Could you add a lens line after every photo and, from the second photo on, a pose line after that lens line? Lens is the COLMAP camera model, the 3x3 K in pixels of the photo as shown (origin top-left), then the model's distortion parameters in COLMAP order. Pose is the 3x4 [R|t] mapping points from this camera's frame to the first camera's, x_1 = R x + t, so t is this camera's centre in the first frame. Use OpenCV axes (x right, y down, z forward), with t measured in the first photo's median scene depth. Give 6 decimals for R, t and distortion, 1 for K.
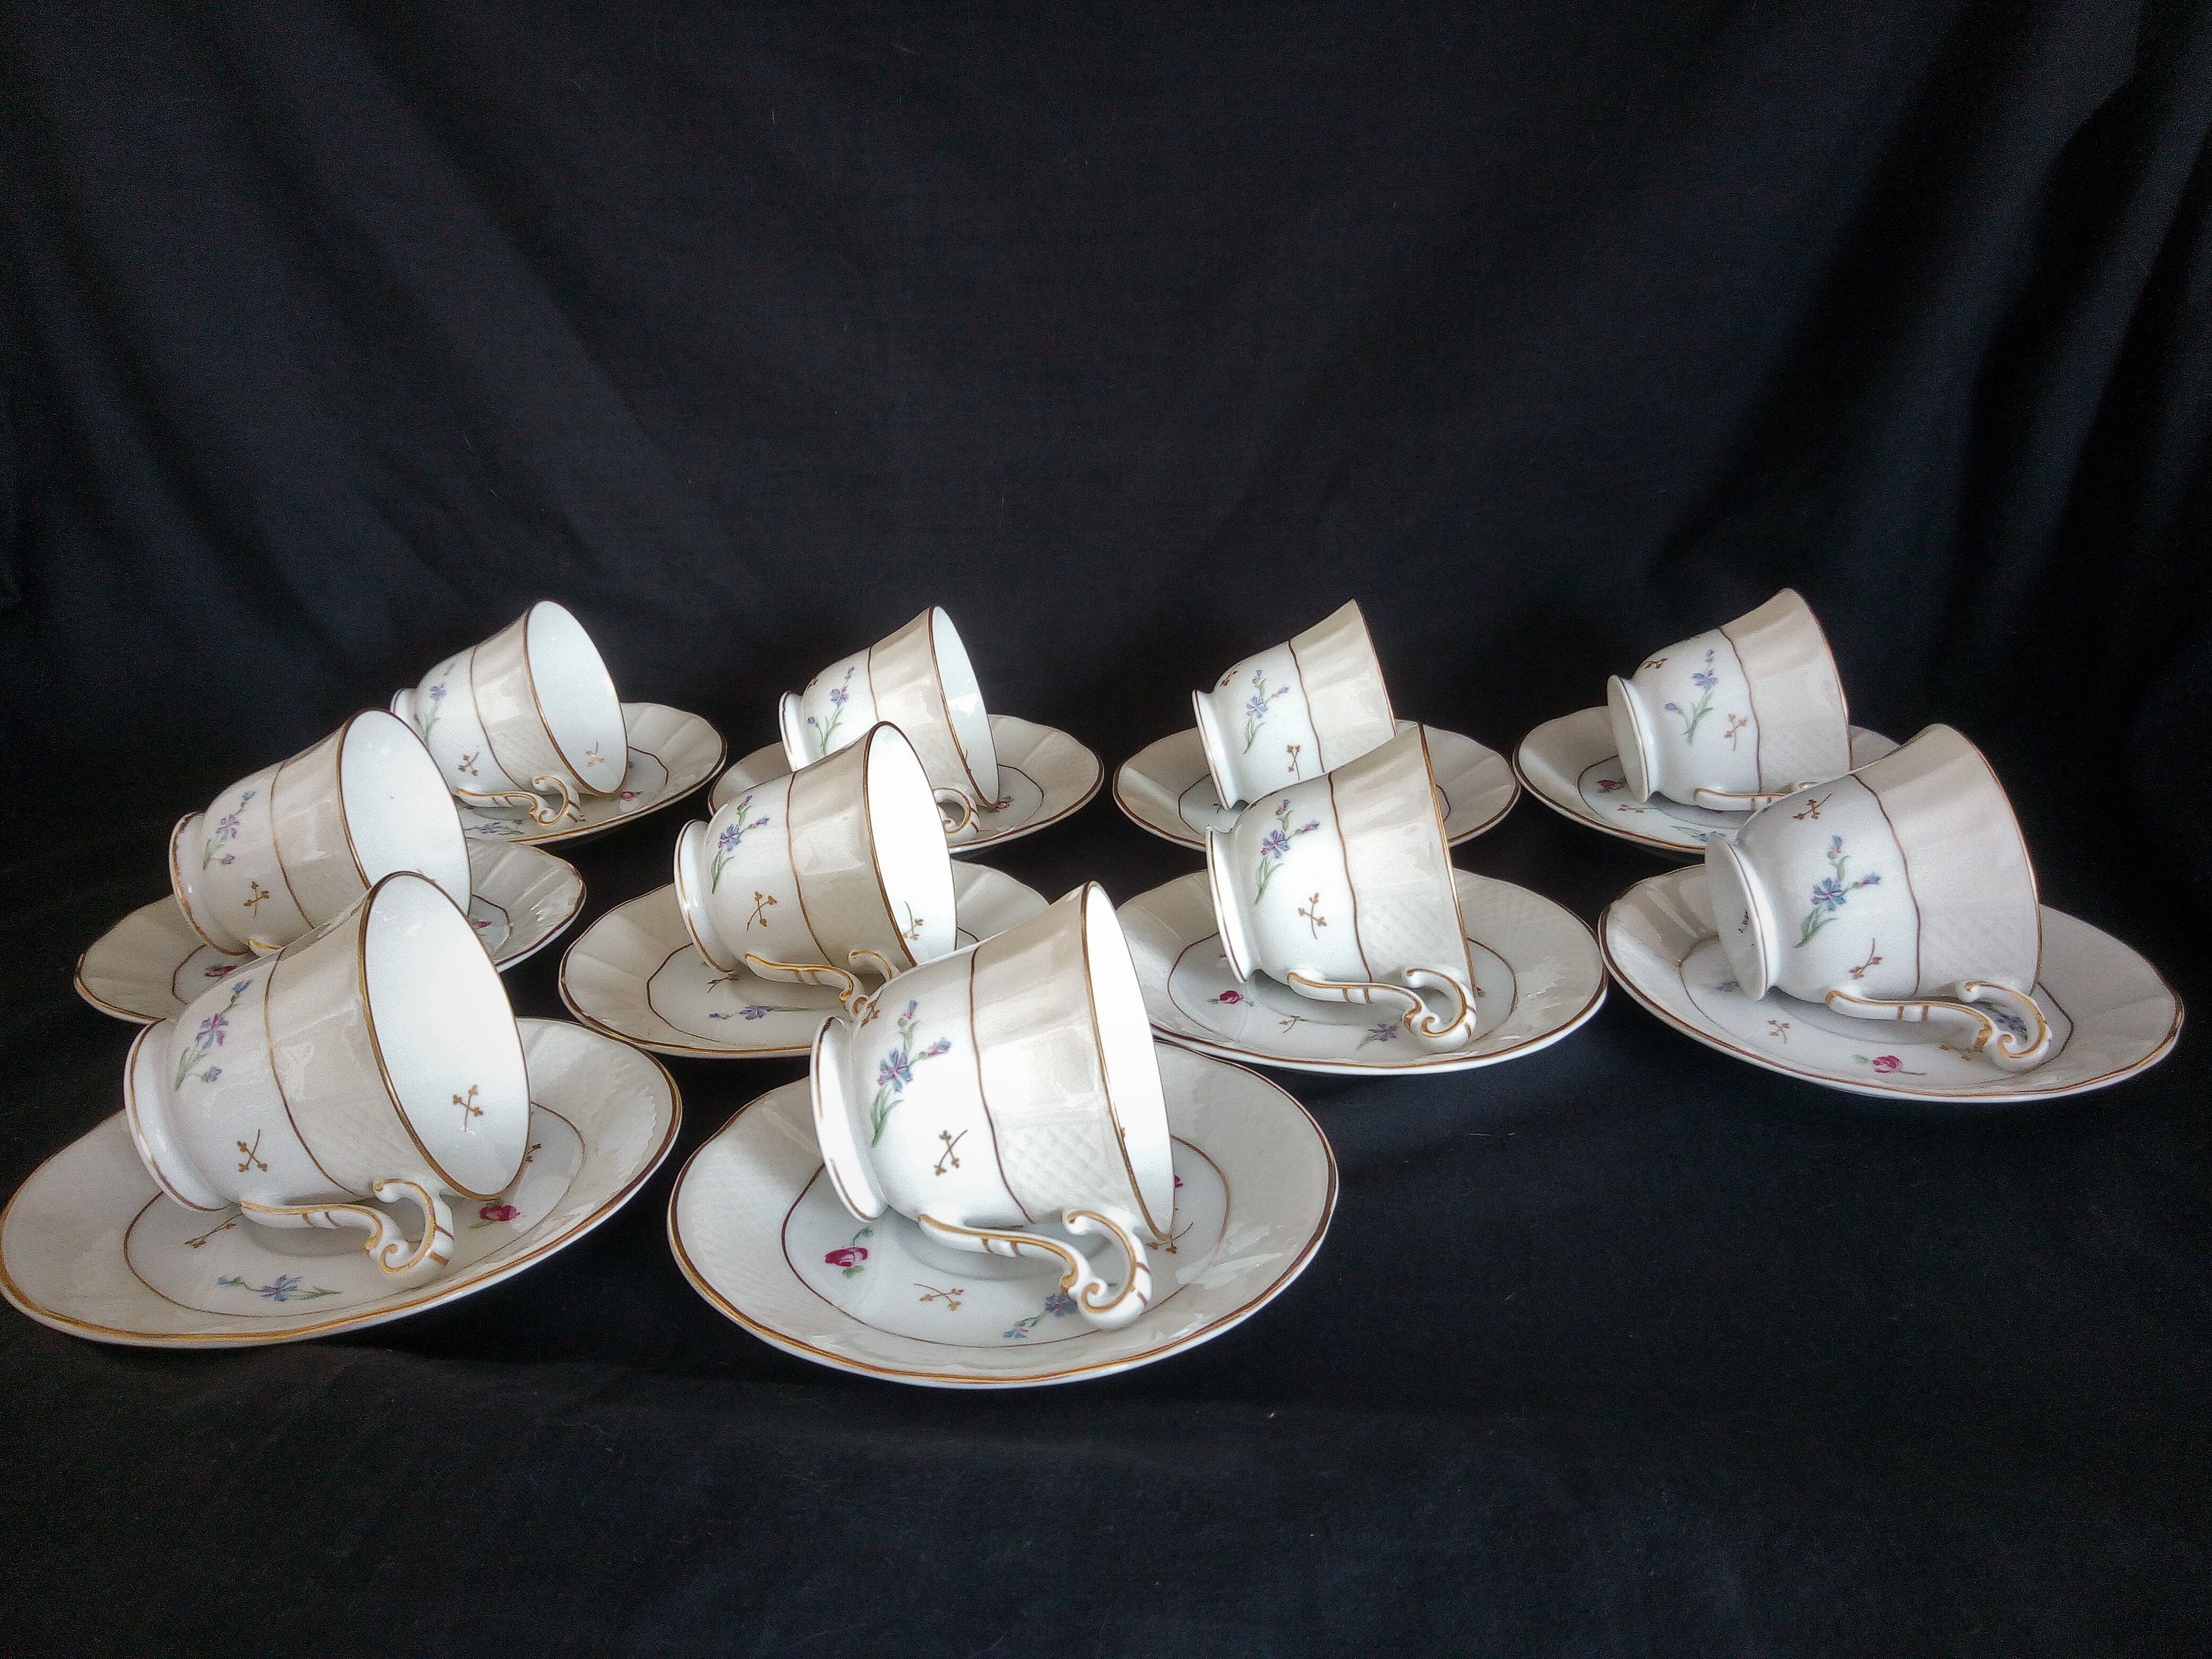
lens RADIAL K [[1720.5, 0, 1103.2], [0, 1720.5, 826.1], [0, 0, 1]] dist [0.017496, -0.051703]
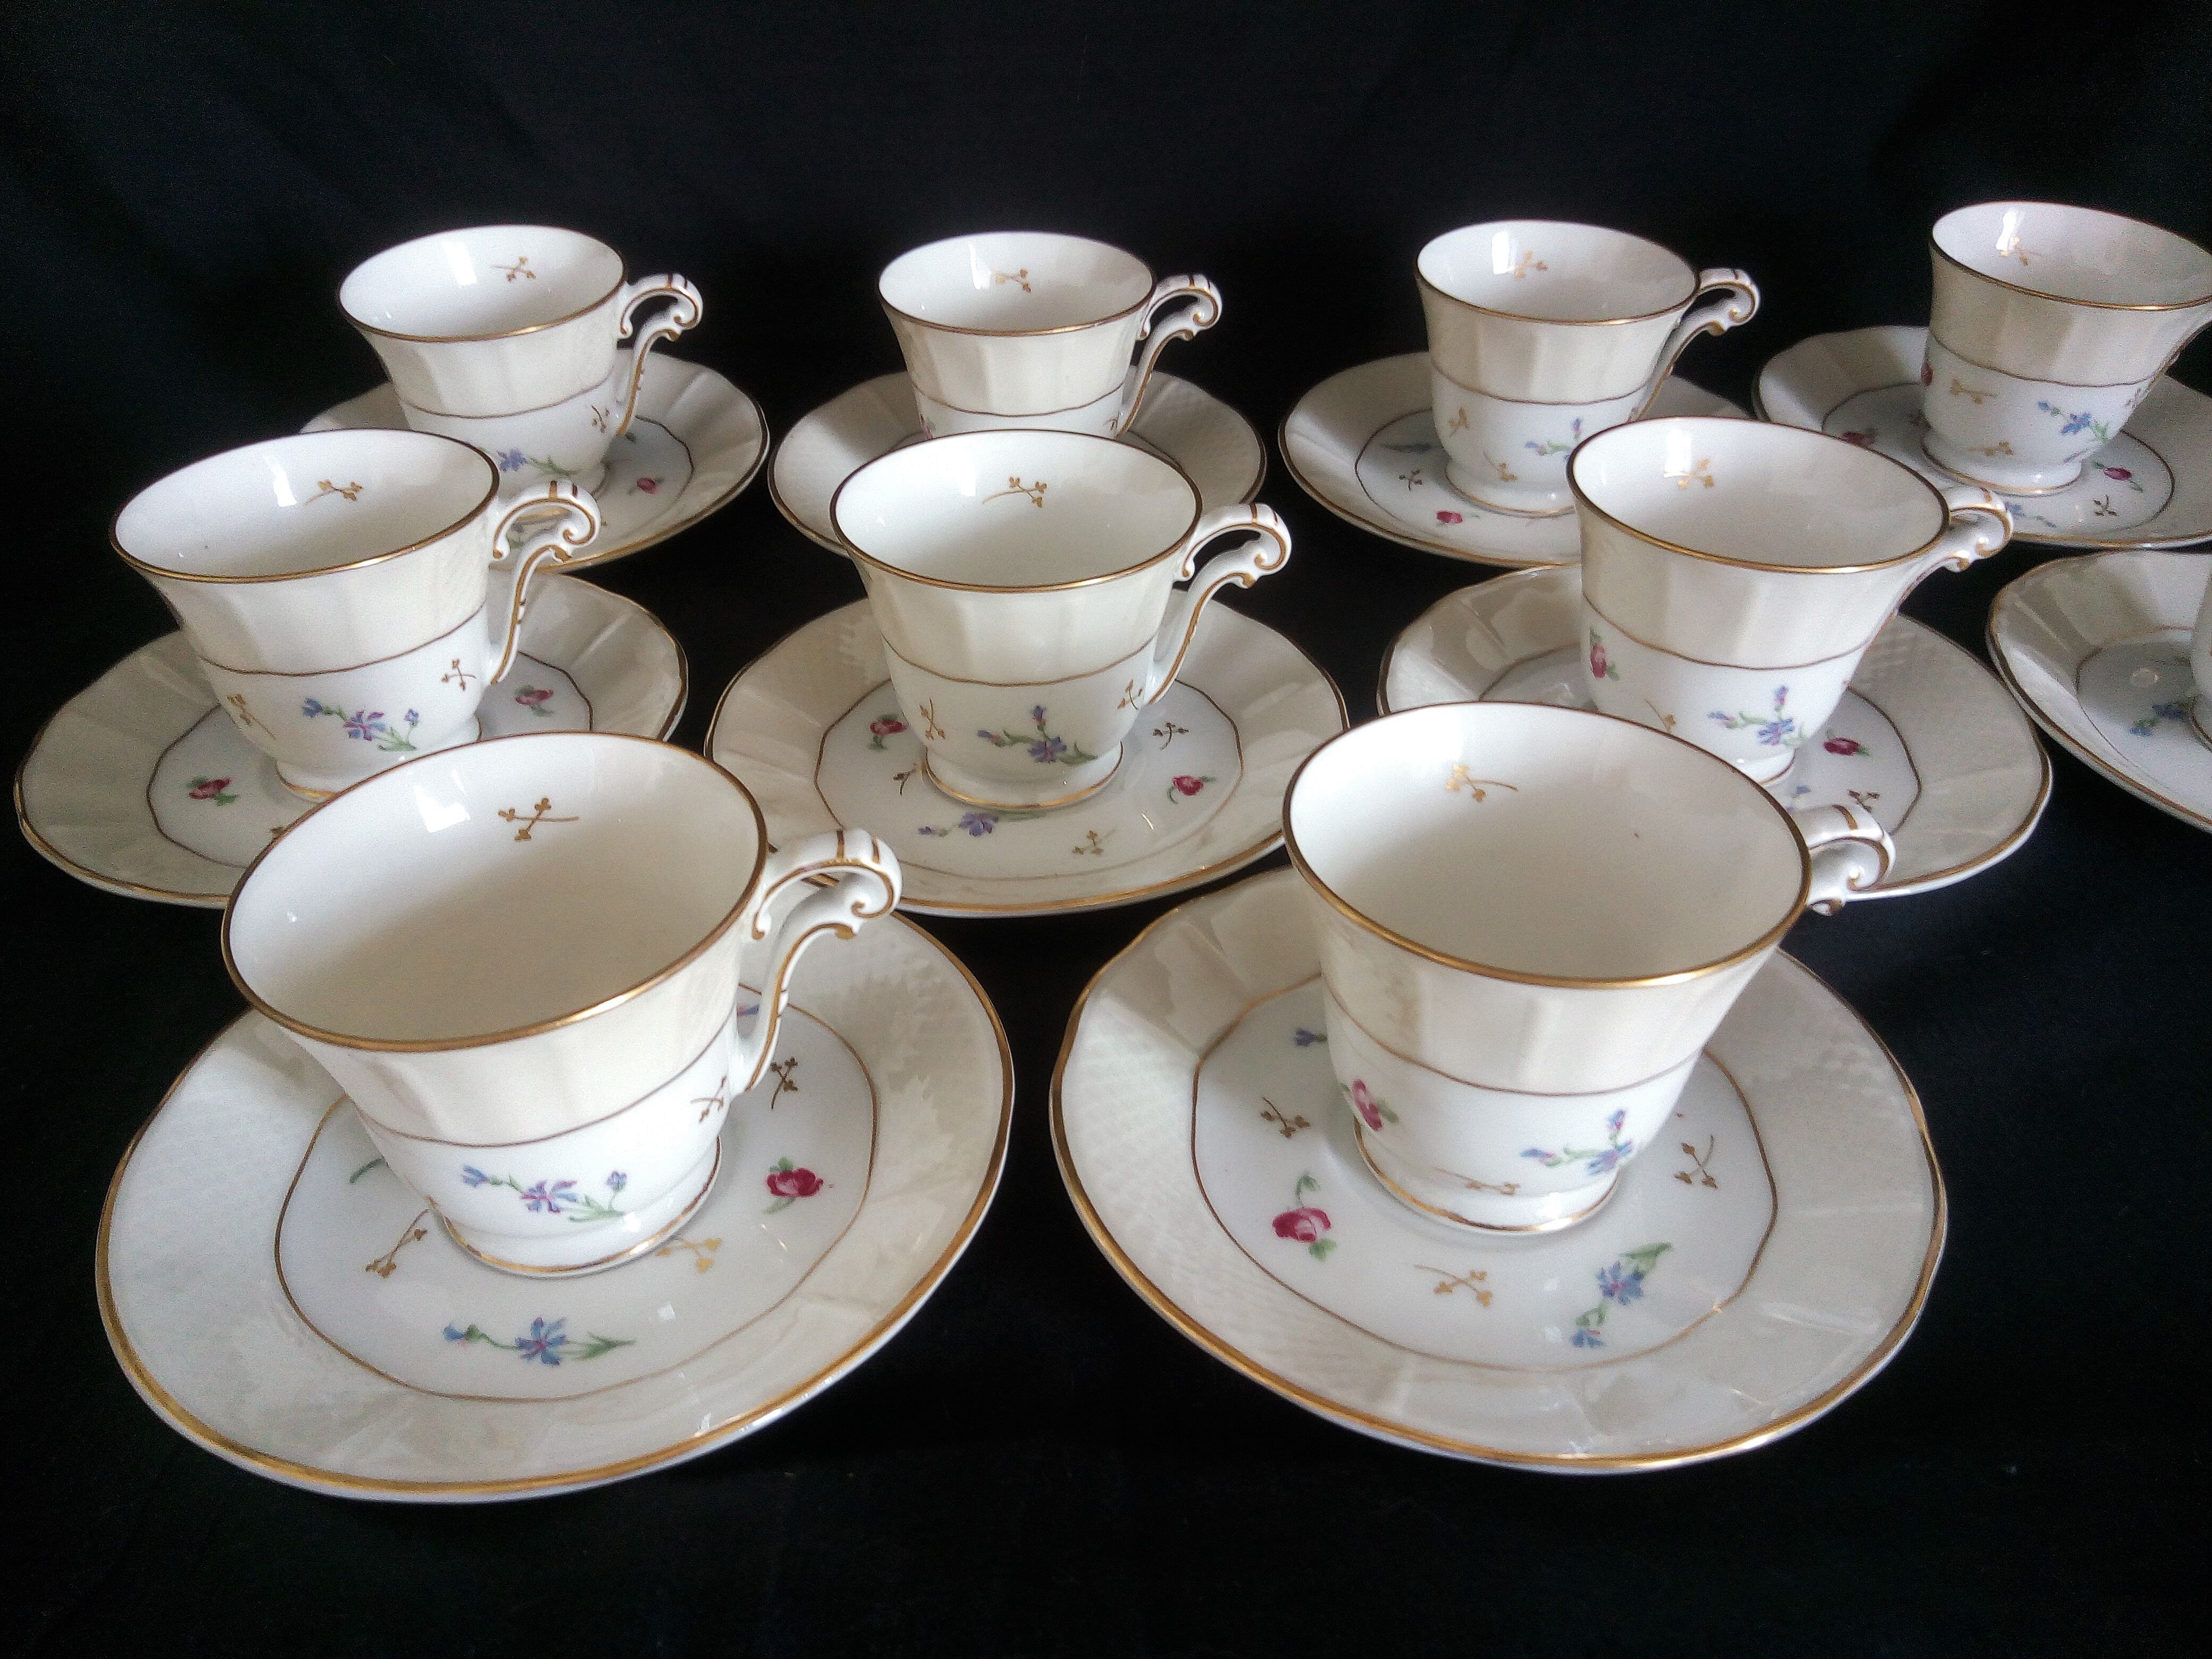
lens RADIAL K [[1720.5, 0, 1103.2], [0, 1720.5, 826.1], [0, 0, 1]] dist [0.017496, -0.051703]
pose [[0.990447, -0.060865, 0.123732, -0.267084], [0.026529, 0.964657, 0.262171, -0.101761], [-0.135316, -0.256384, 0.957056, 0.276565]]
